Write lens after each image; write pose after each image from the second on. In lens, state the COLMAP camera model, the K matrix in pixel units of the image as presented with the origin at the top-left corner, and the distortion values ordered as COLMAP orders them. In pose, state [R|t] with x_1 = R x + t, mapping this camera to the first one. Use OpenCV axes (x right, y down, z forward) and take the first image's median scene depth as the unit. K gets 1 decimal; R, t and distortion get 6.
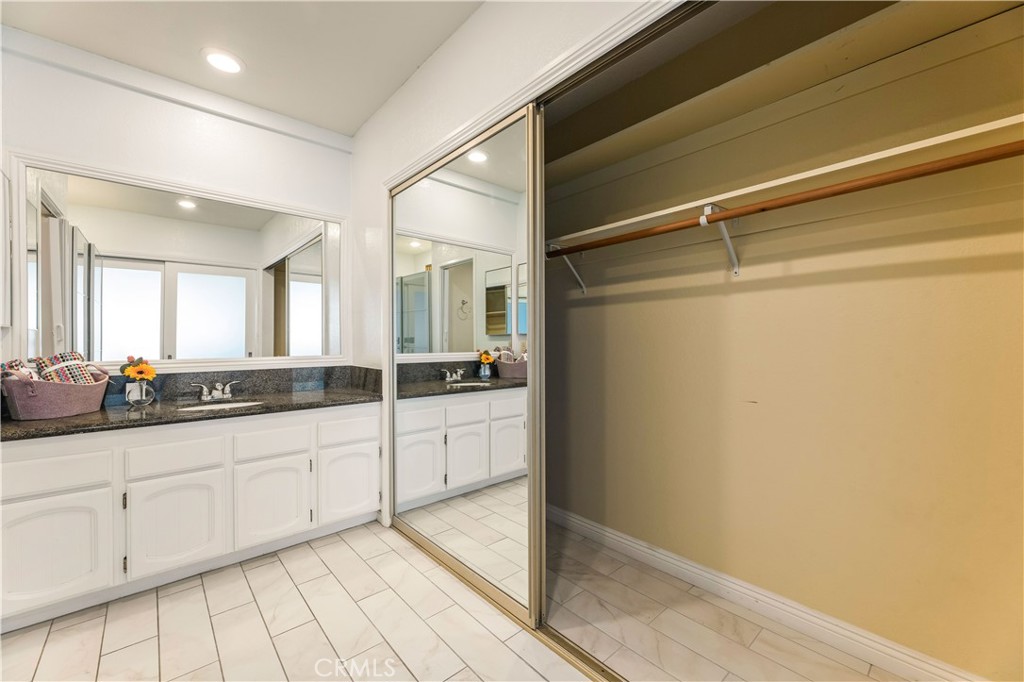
lens RADIAL K [[407.9, 0, 512.1], [0, 407.9, 340.9], [0, 0, 1]] dist [0.000695, -0.000160]
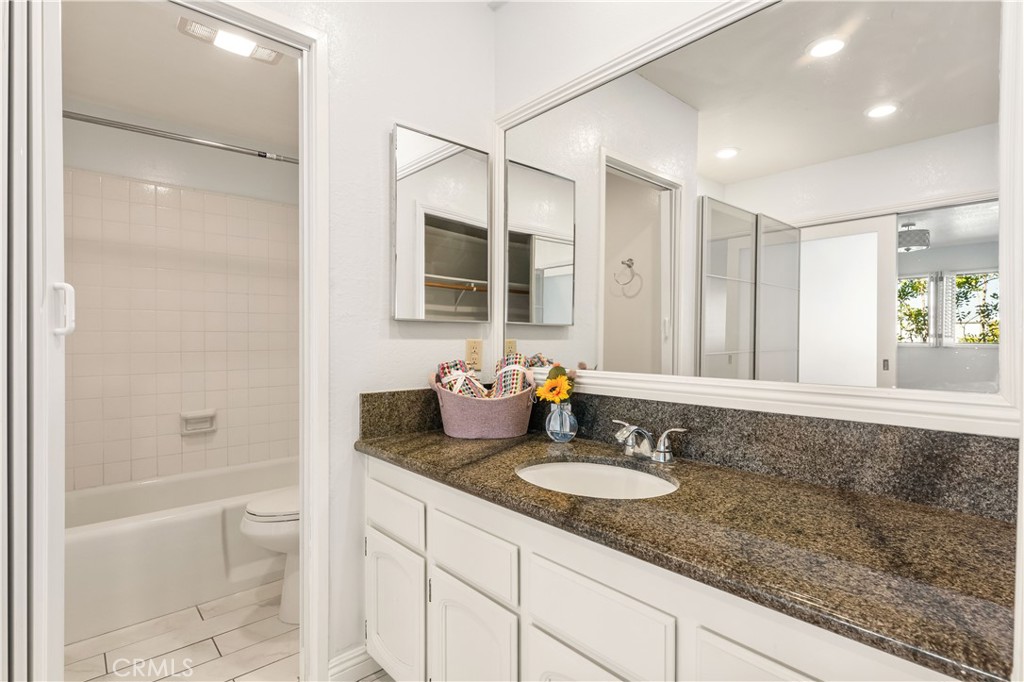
lens RADIAL K [[503.1, 0, 512.3], [0, 503.1, 342.3], [0, 0, 1]] dist [0.000525, 0.000021]
pose [[0.004428, 0.006121, -0.999971, -0.113796], [-0.005198, 0.999968, 0.006098, 0.001005], [0.999977, 0.005171, 0.004459, 0.771543]]
